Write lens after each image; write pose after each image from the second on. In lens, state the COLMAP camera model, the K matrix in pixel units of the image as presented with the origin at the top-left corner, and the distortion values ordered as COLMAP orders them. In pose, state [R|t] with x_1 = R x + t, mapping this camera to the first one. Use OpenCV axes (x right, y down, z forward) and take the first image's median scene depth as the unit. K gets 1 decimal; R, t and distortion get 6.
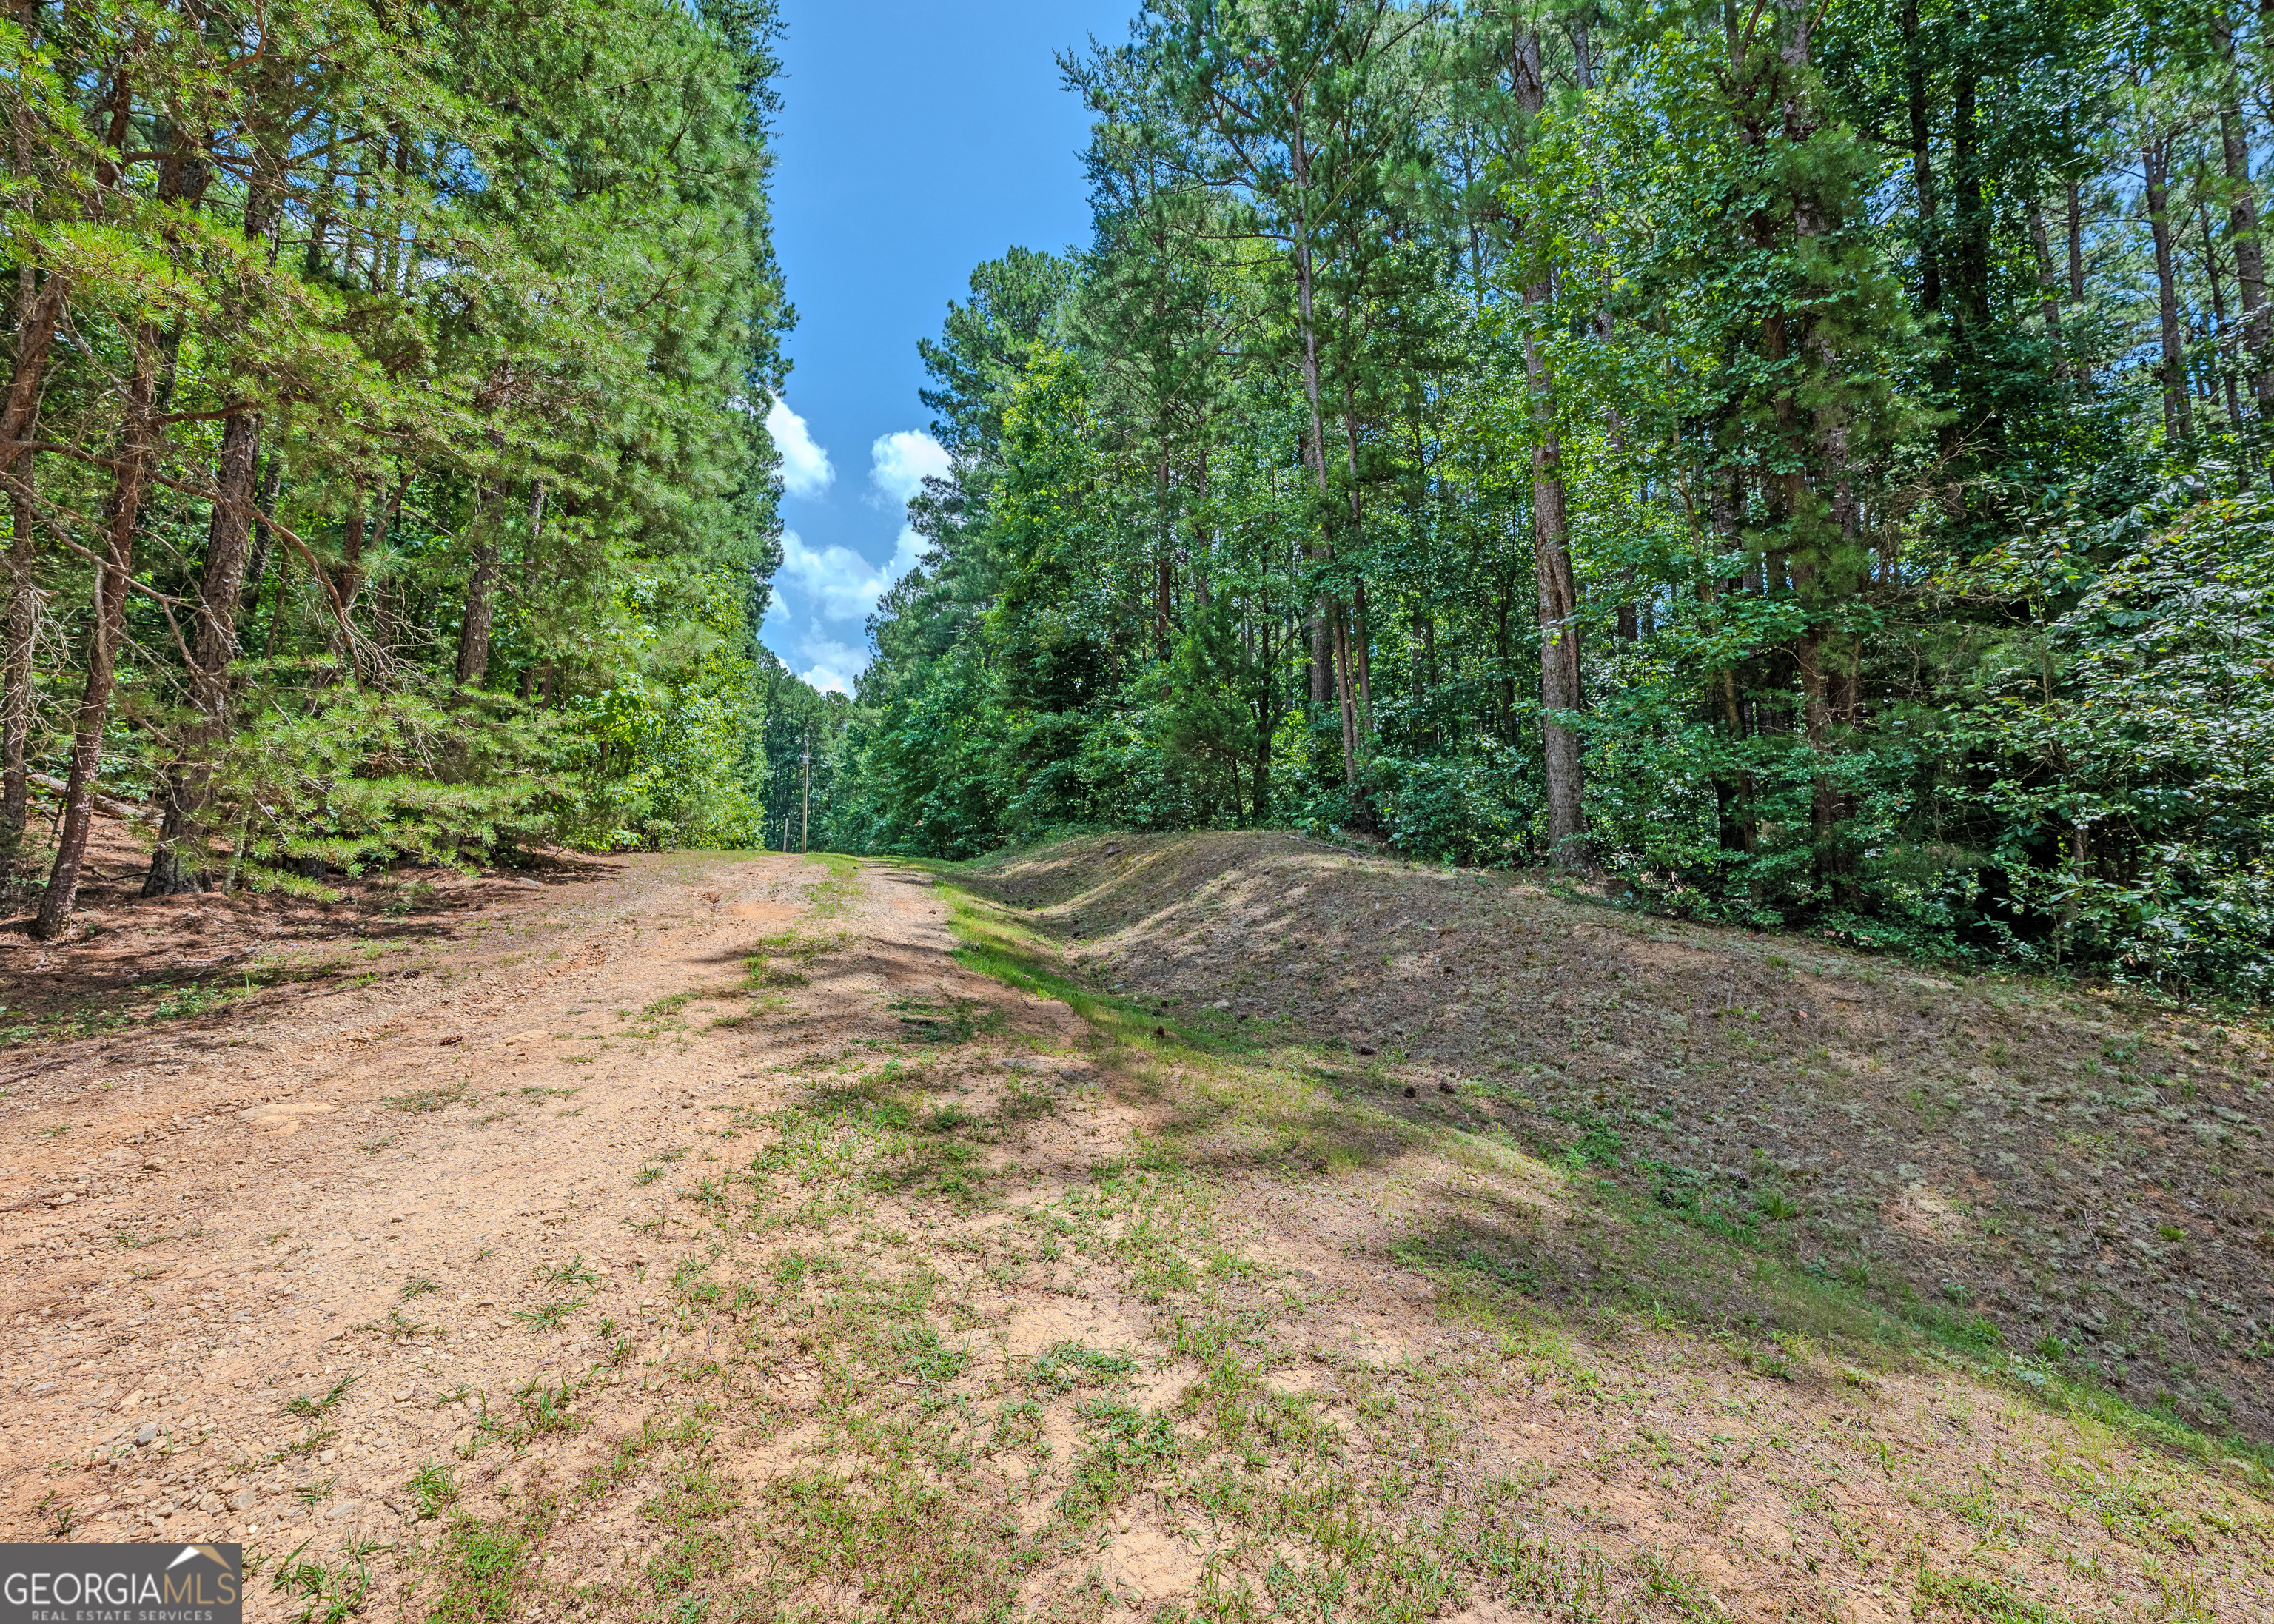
lens RADIAL K [[969.4, 0, 1136.9], [0, 969.4, 813.2], [0, 0, 1]] dist [0.000777, -0.000051]
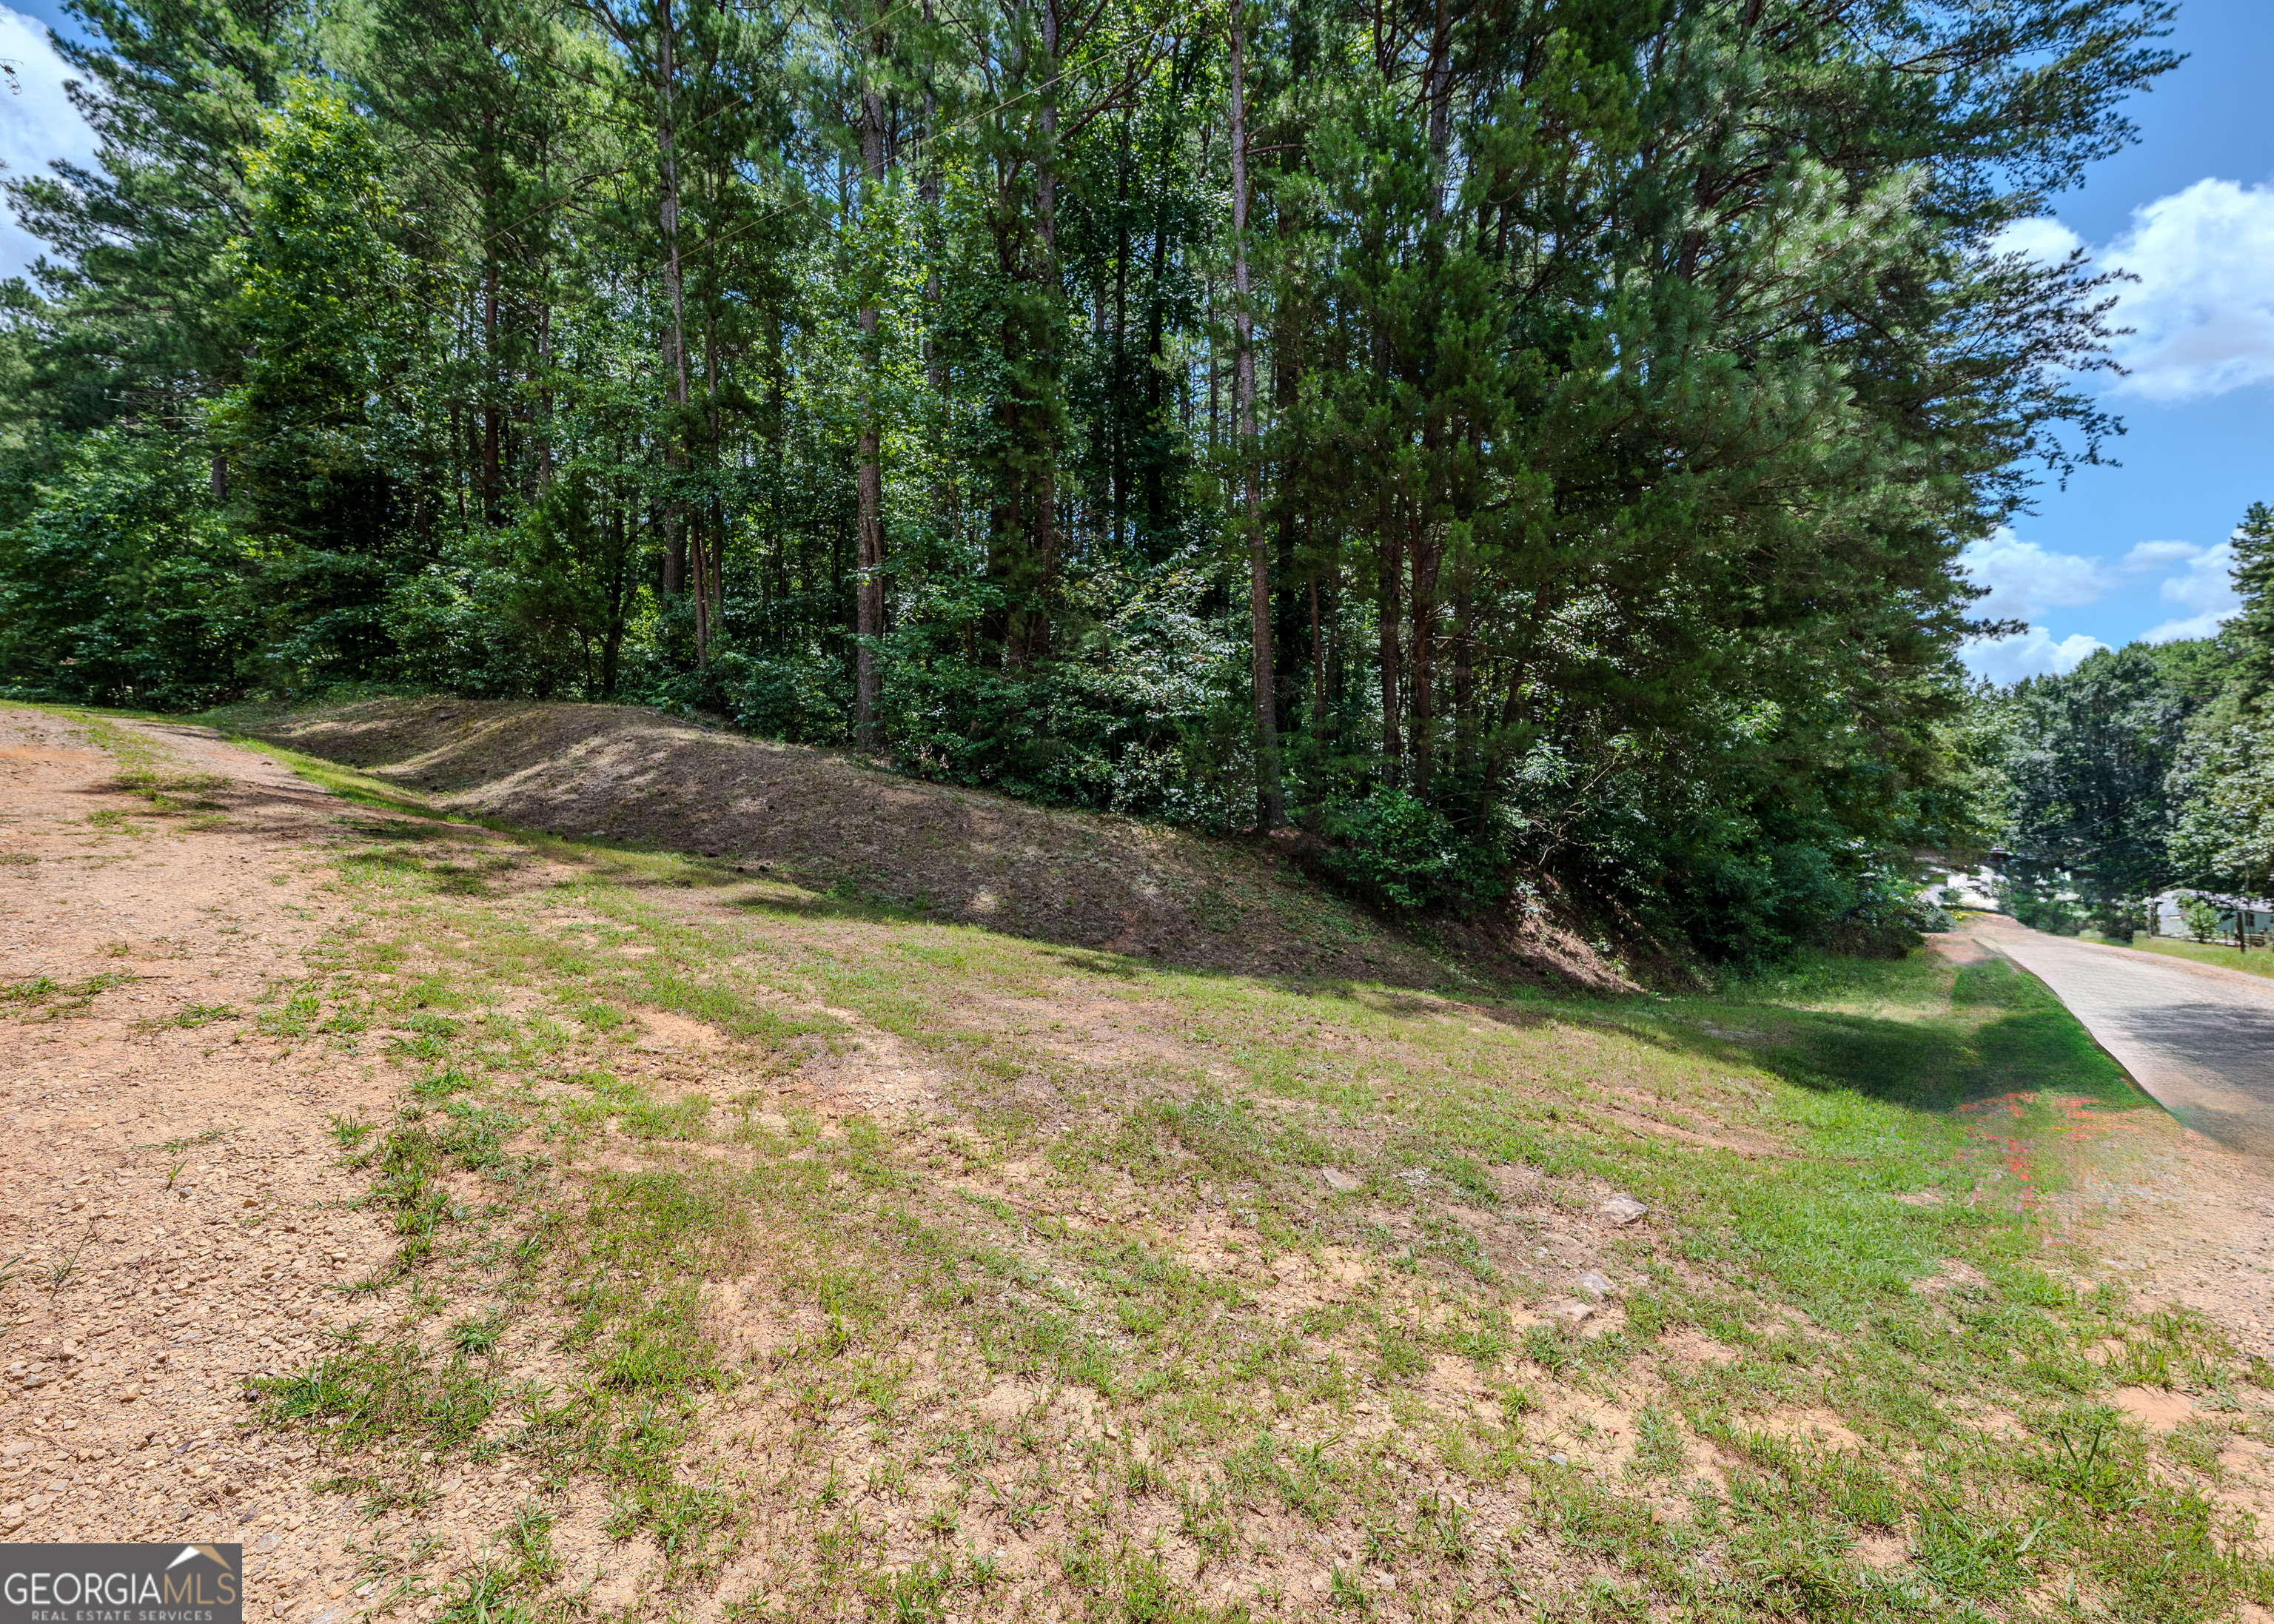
lens RADIAL K [[969.4, 0, 1137.0], [0, 969.4, 805.1], [0, 0, 1]] dist [0.000777, -0.000051]
pose [[0.797866, 0.004829, 0.602815, -0.063277], [-0.070572, 0.993840, 0.085444, -0.005225], [-0.598690, -0.110715, 0.793292, -0.251903]]
